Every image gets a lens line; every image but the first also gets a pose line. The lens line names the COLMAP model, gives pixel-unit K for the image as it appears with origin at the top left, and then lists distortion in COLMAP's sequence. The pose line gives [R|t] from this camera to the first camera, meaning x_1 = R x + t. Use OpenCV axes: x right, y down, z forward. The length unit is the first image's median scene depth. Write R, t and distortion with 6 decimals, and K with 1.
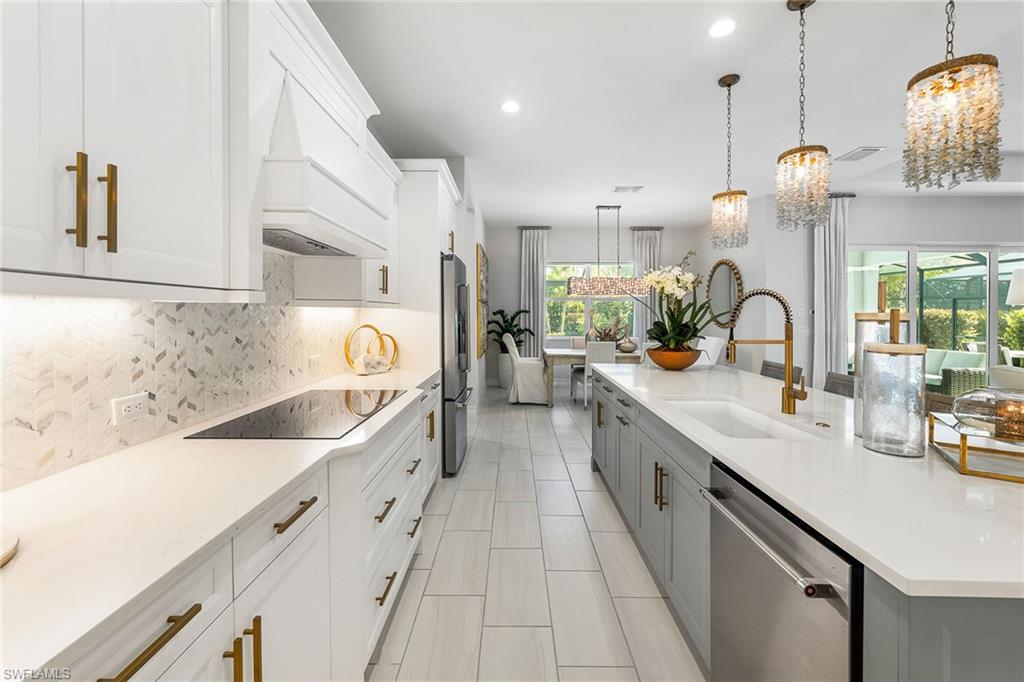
lens RADIAL K [[426.2, 0, 512.5], [0, 426.2, 311.3], [0, 0, 1]] dist [-0.011074, 0.000855]
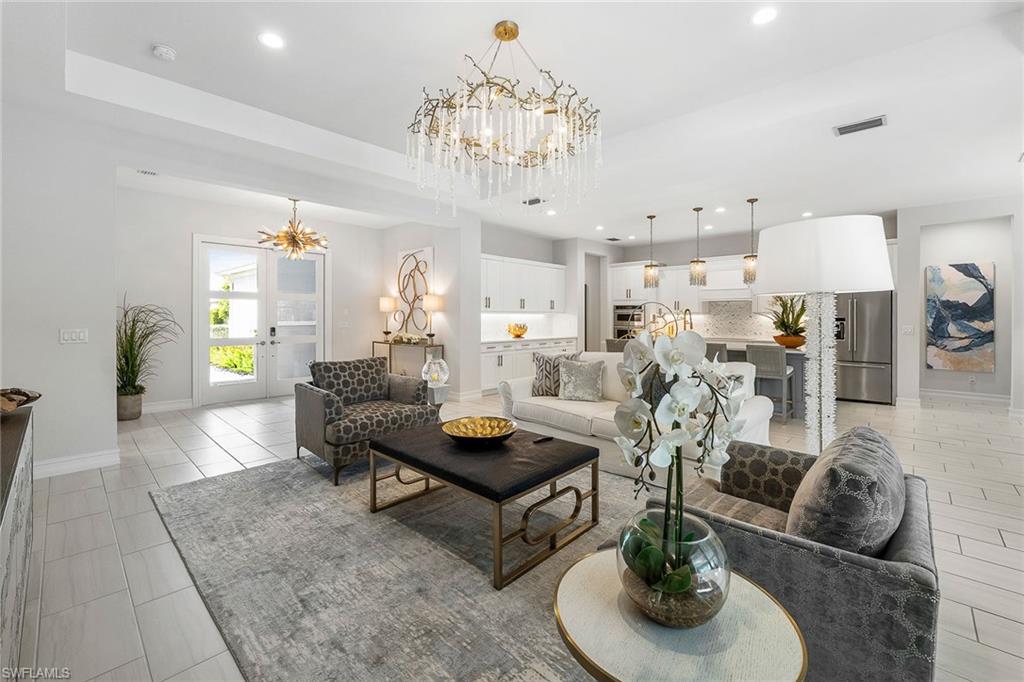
lens RADIAL K [[426.2, 0, 520.3], [0, 426.2, 318.0], [0, 0, 1]] dist [-0.011074, 0.000855]
pose [[-0.677823, -0.006783, -0.735194, 2.195806], [-0.006096, 0.999975, -0.003606, 0.024963], [0.735200, 0.002038, -0.677847, 1.260008]]
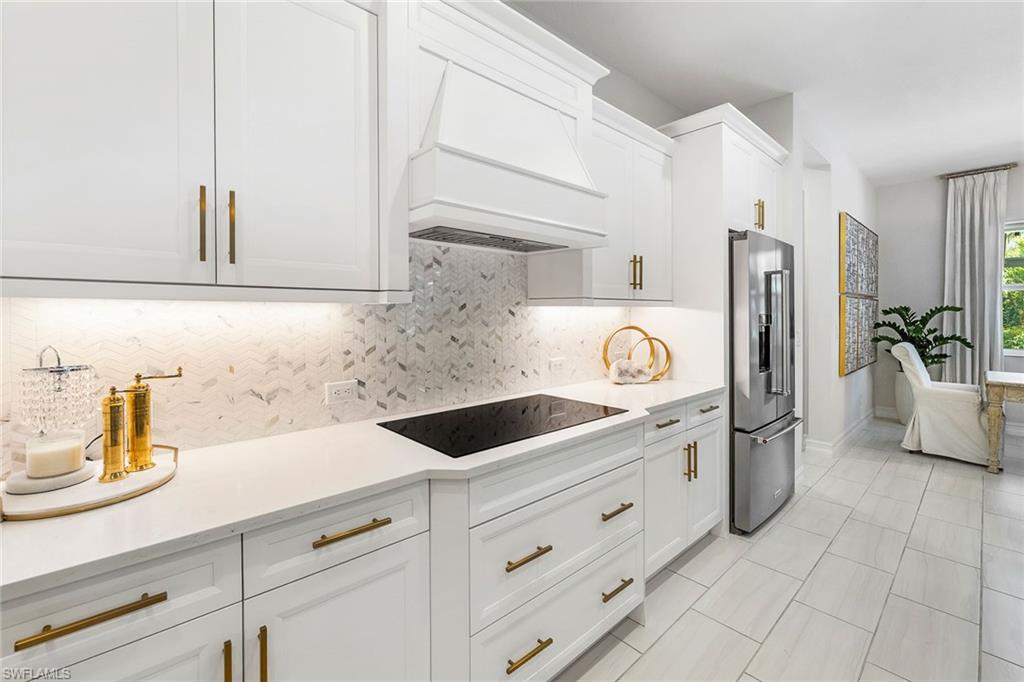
lens RADIAL K [[426.2, 0, 506.7], [0, 426.2, 317.2], [0, 0, 1]] dist [-0.011074, 0.000855]
pose [[0.664721, 0.003551, -0.747084, 0.122048], [0.007564, 0.999905, 0.011483, 0.001292], [0.747054, -0.013285, 0.664631, 0.201763]]
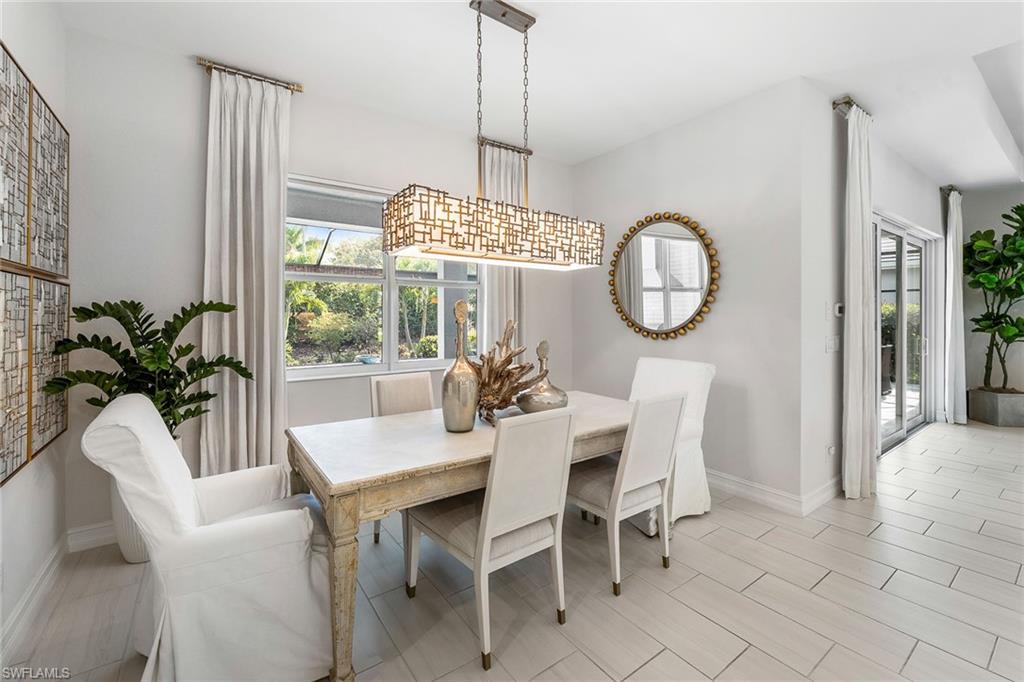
lens RADIAL K [[426.2, 0, 511.4], [0, 426.2, 312.1], [0, 0, 1]] dist [-0.011074, 0.000855]
pose [[0.807090, -0.000683, 0.590428, 0.039919], [-0.001406, 0.999994, 0.003079, 0.005986], [-0.590427, -0.003315, 0.807084, 1.266793]]
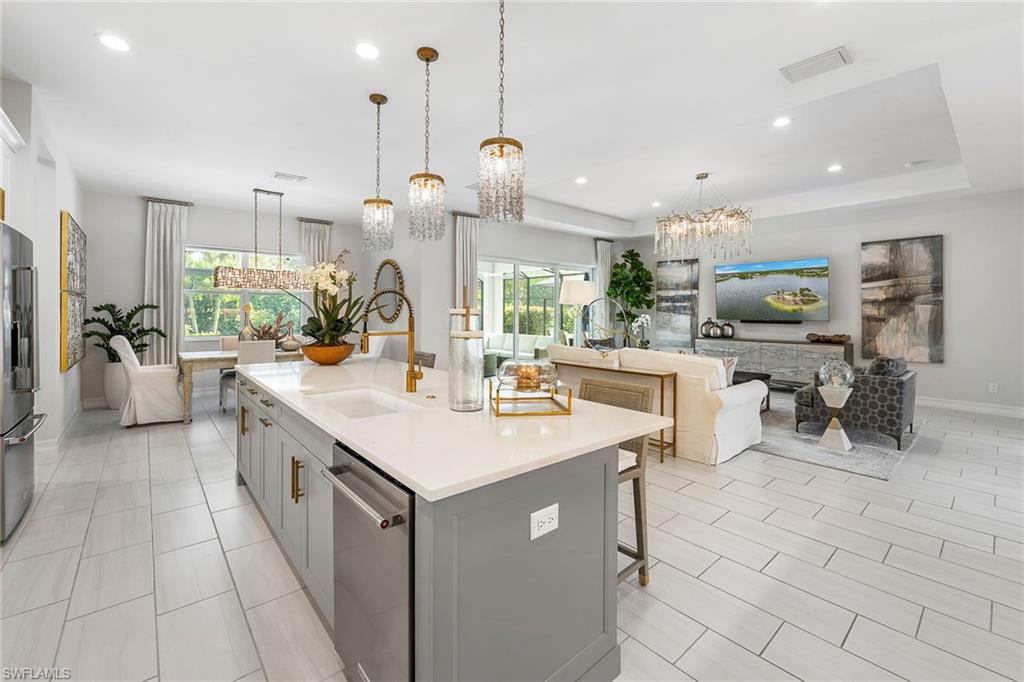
lens RADIAL K [[426.2, 0, 514.9], [0, 426.2, 307.7], [0, 0, 1]] dist [-0.011074, 0.000855]
pose [[0.748878, 0.002751, 0.662702, 0.032886], [-0.003634, 0.999993, -0.000044, -0.000319], [-0.662698, -0.002376, 0.748883, -0.053519]]
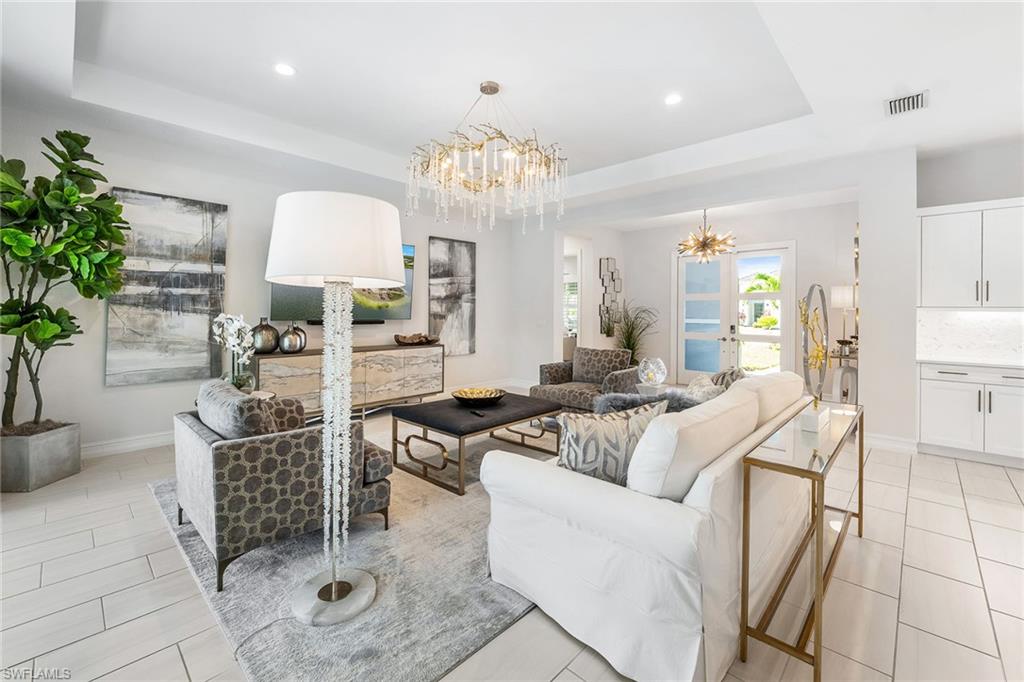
lens RADIAL K [[426.2, 0, 497.9], [0, 426.2, 309.7], [0, 0, 1]] dist [-0.011074, 0.000855]
pose [[-0.724569, -0.010065, 0.689129, 0.970075], [-0.016299, 0.999864, -0.002533, 0.015578], [-0.689009, -0.013067, -0.724635, 1.412715]]
